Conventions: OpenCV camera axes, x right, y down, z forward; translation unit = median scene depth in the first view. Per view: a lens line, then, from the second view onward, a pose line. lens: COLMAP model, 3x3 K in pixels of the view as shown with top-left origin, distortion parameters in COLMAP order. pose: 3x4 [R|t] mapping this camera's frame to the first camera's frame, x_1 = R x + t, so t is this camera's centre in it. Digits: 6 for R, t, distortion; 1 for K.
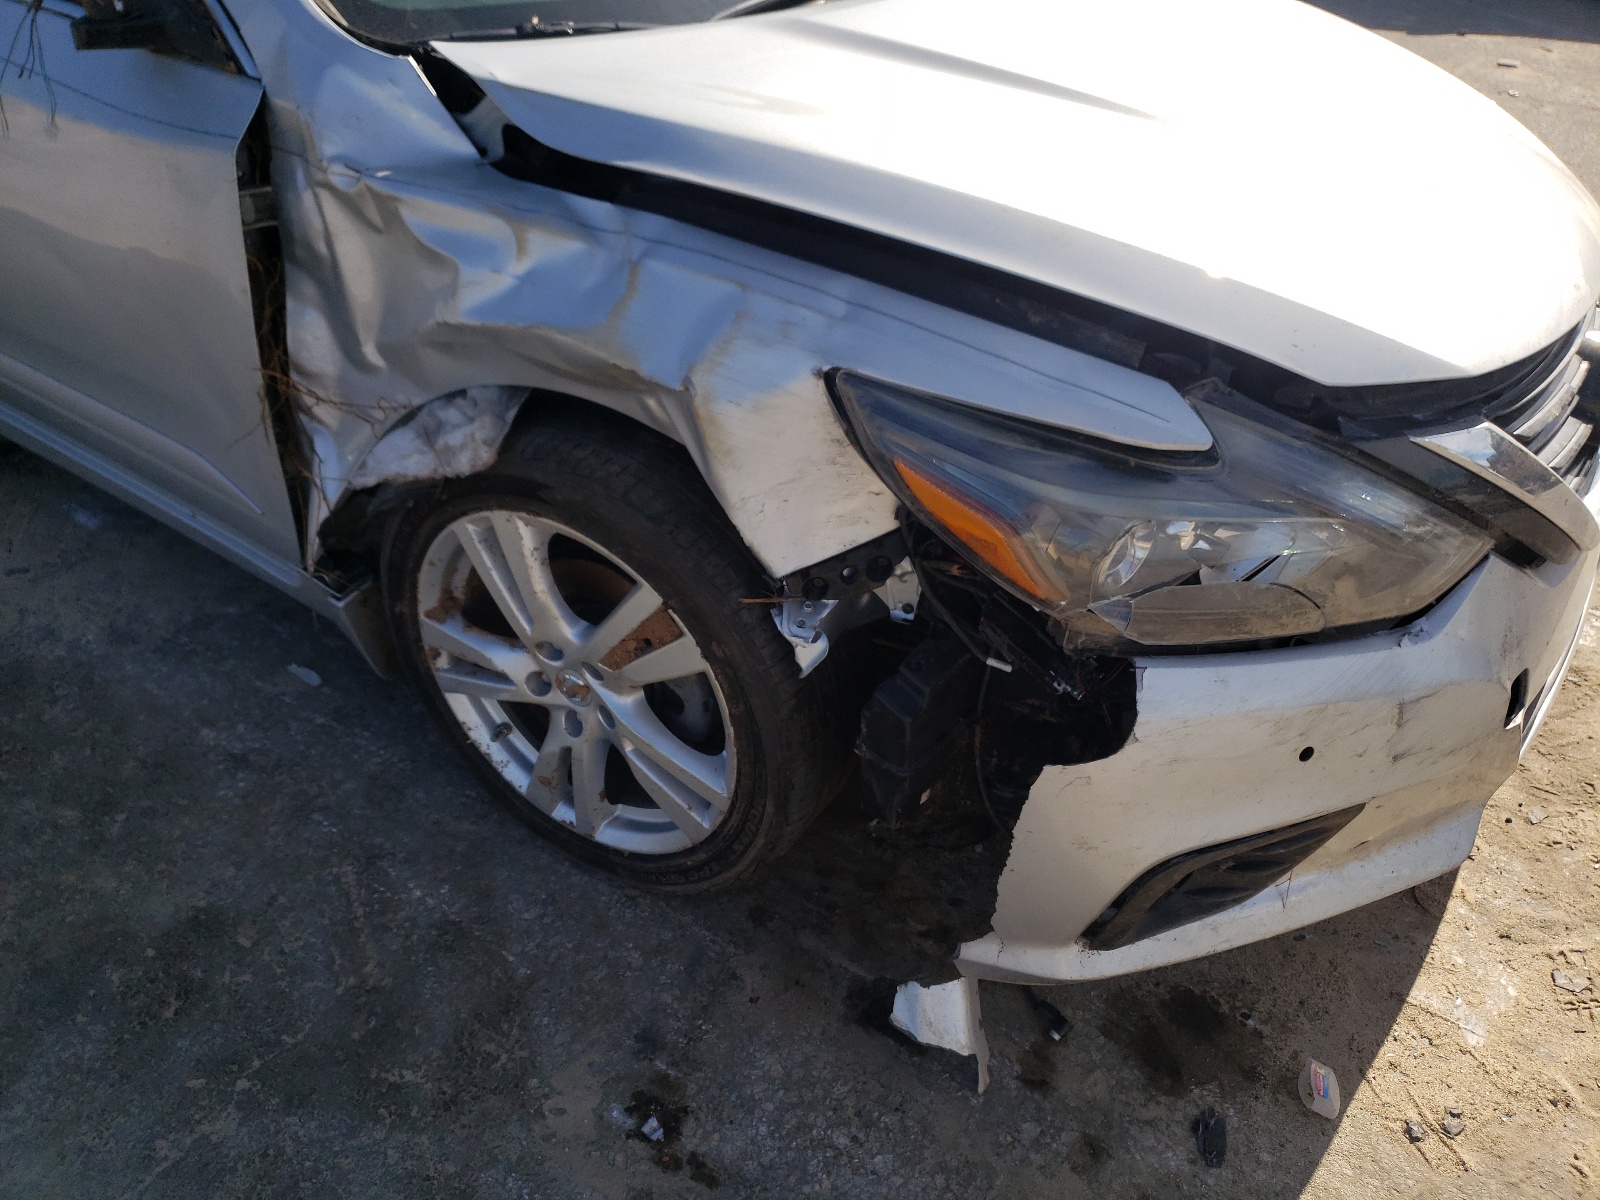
lens RADIAL K [[1245.1, 0, 798.0], [0, 1245.1, 642.7], [0, 0, 1]] dist [-0.012504, -0.000056]
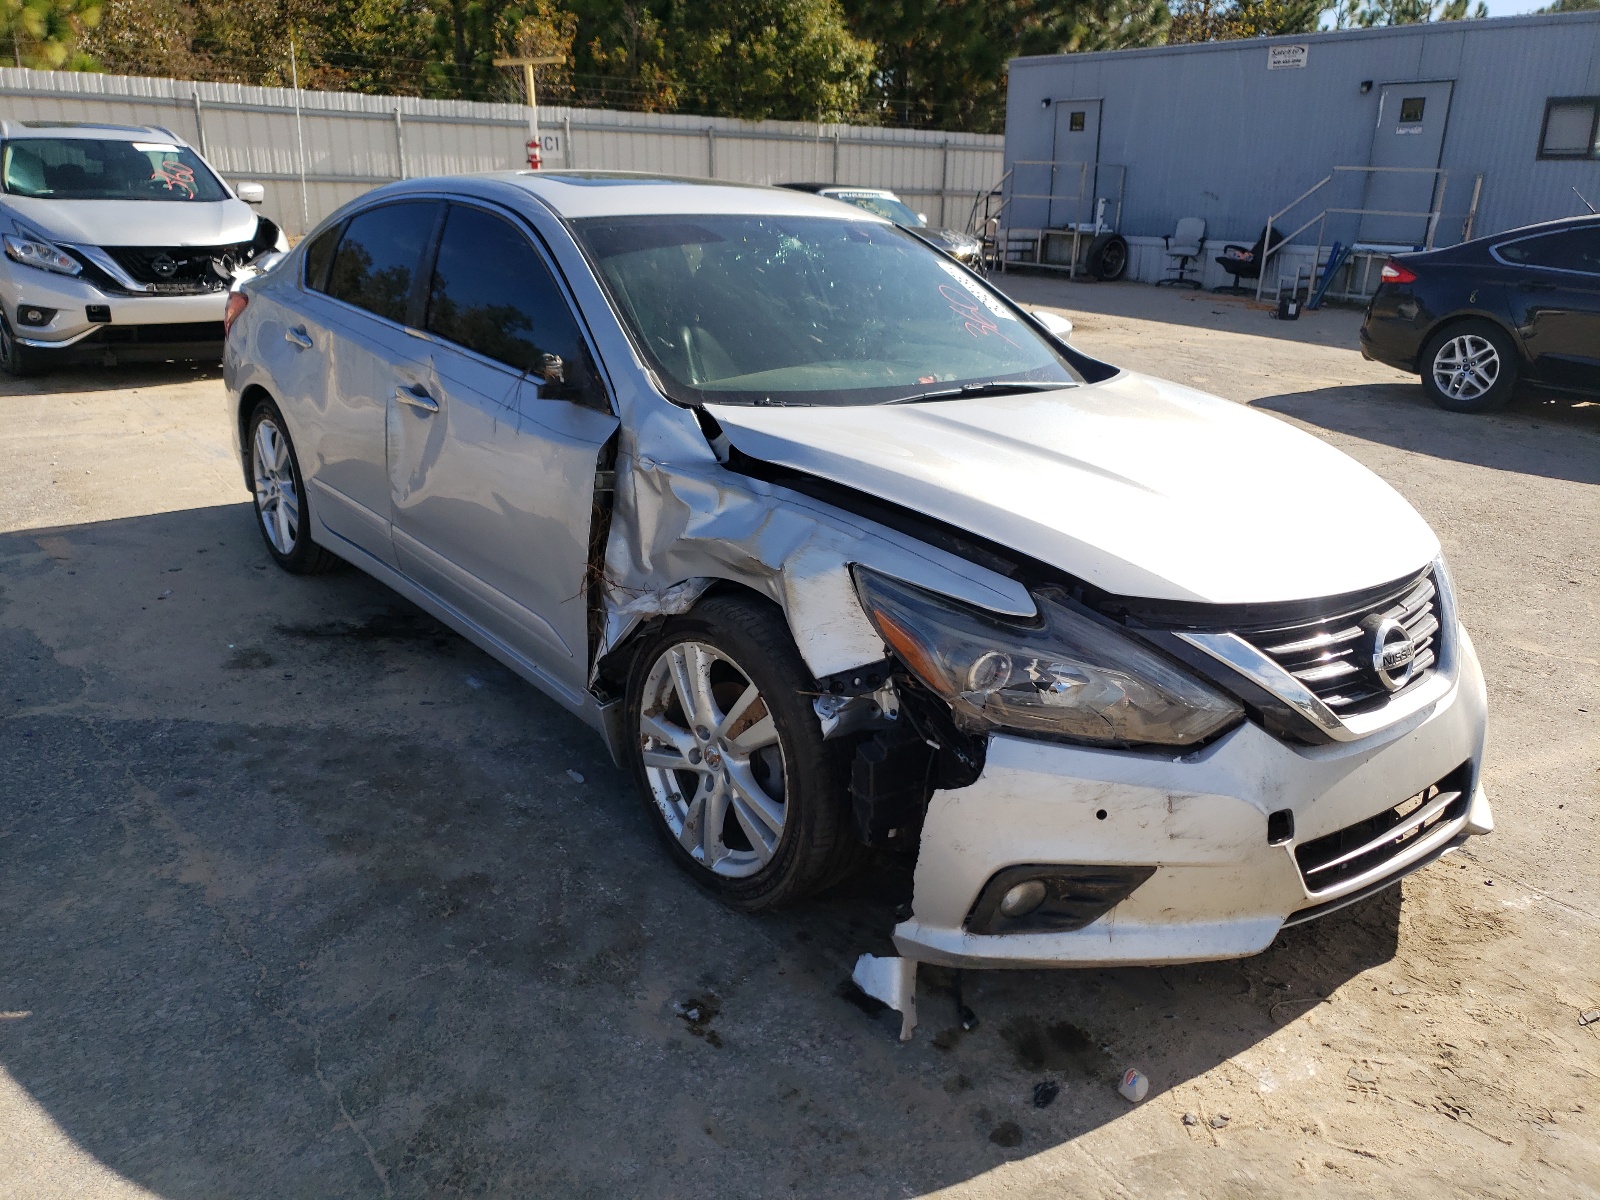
lens RADIAL K [[1245.1, 0, 798.0], [0, 1245.1, 642.7], [0, 0, 1]] dist [-0.012504, -0.000056]
pose [[0.954648, 0.109747, -0.276770, 0.401854], [-0.191111, 0.938681, -0.286976, 0.374824], [0.228304, 0.326855, 0.917084, -0.595281]]
